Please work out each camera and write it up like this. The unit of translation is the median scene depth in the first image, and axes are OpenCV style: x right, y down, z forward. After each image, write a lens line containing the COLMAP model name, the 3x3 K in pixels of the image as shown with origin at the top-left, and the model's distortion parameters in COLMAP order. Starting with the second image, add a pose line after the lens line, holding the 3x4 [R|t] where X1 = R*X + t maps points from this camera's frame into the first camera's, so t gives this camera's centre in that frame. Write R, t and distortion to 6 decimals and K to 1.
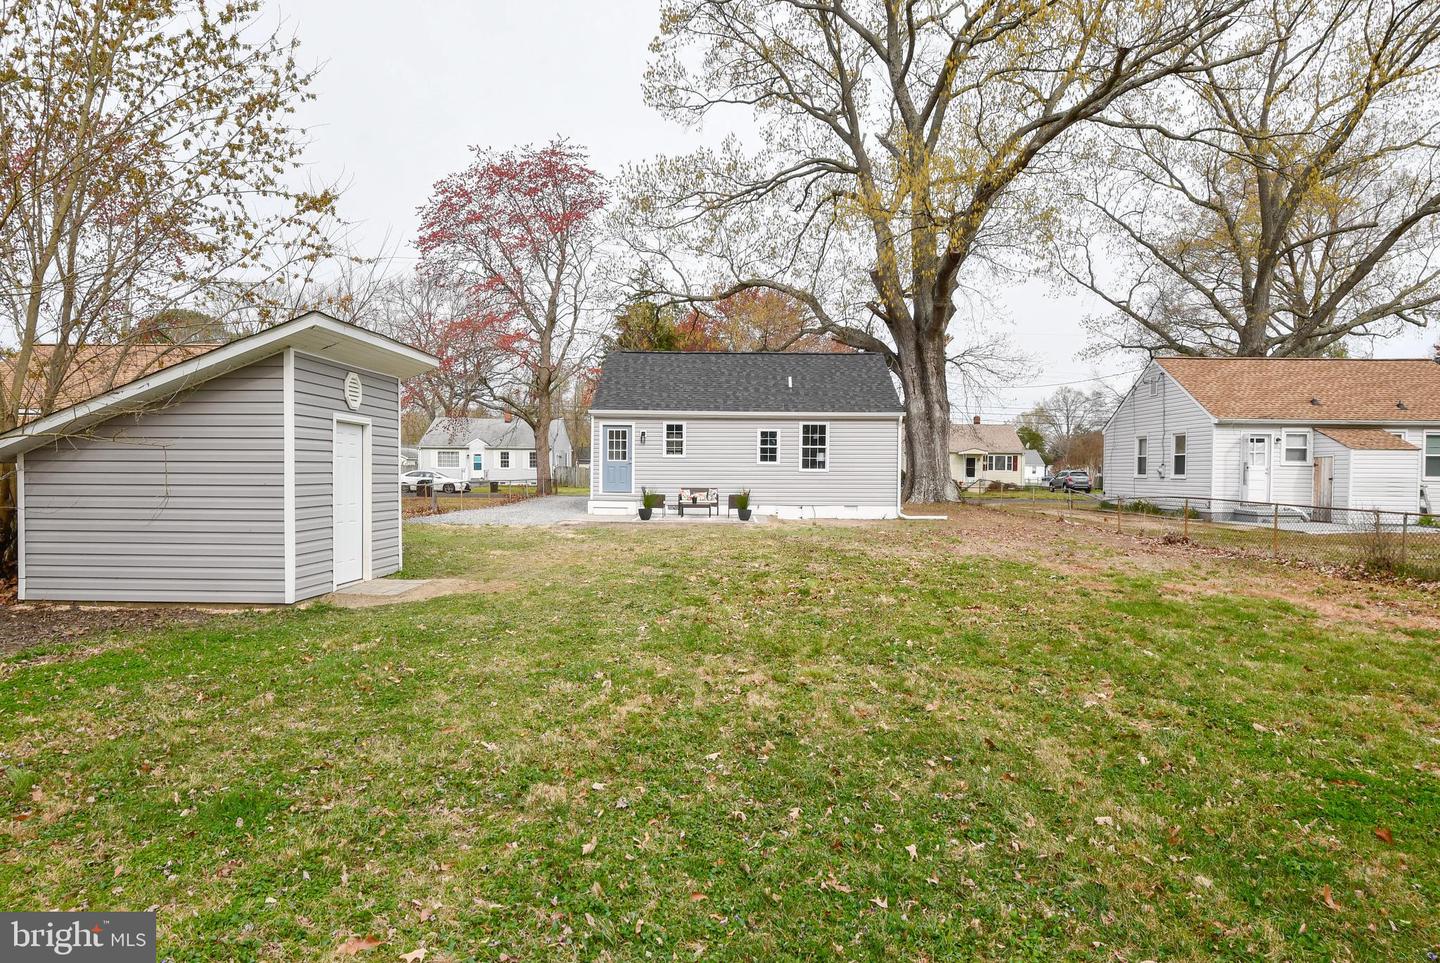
lens RADIAL K [[783.0, 0, 721.2], [0, 783.0, 477.3], [0, 0, 1]] dist [-0.019981, -0.005414]
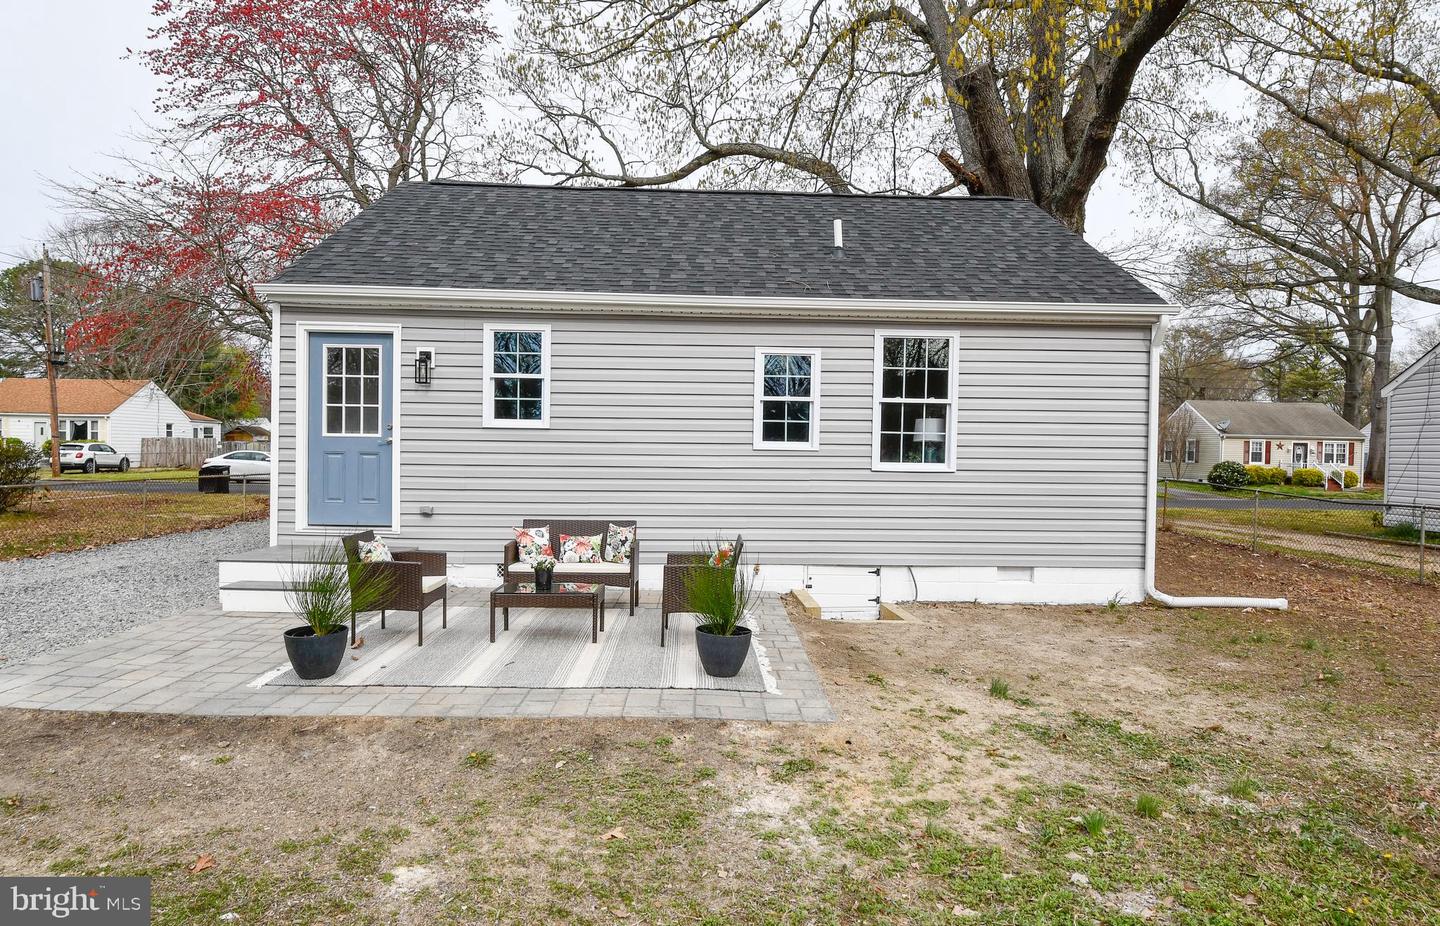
lens RADIAL K [[836.1, 0, 721.2], [0, 836.1, 467.4], [0, 0, 1]] dist [-0.008334, -0.003826]
pose [[0.998997, 0.006063, 0.044365, 0.014340], [-0.006535, 0.999923, 0.010509, -0.012143], [-0.044298, -0.010789, 0.998960, 0.625328]]
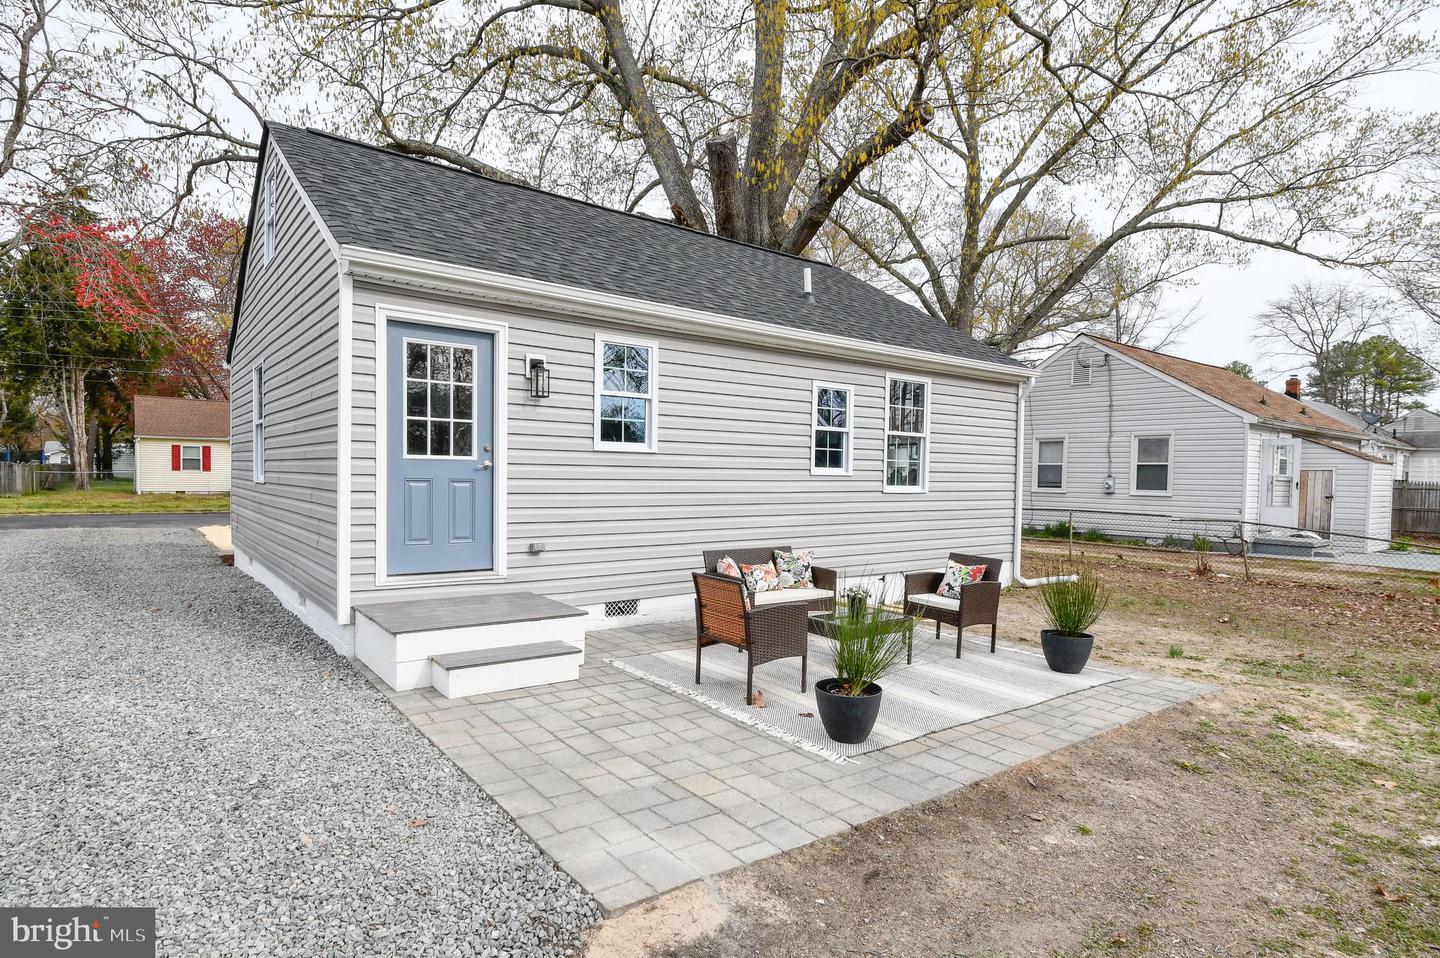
lens RADIAL K [[783.0, 0, 717.8], [0, 783.0, 489.3], [0, 0, 1]] dist [-0.019981, -0.005414]
pose [[0.783187, -0.006306, 0.621755, -0.226195], [-0.006891, 0.999799, 0.018819, -0.016262], [-0.621748, -0.019023, 0.782986, 0.729815]]
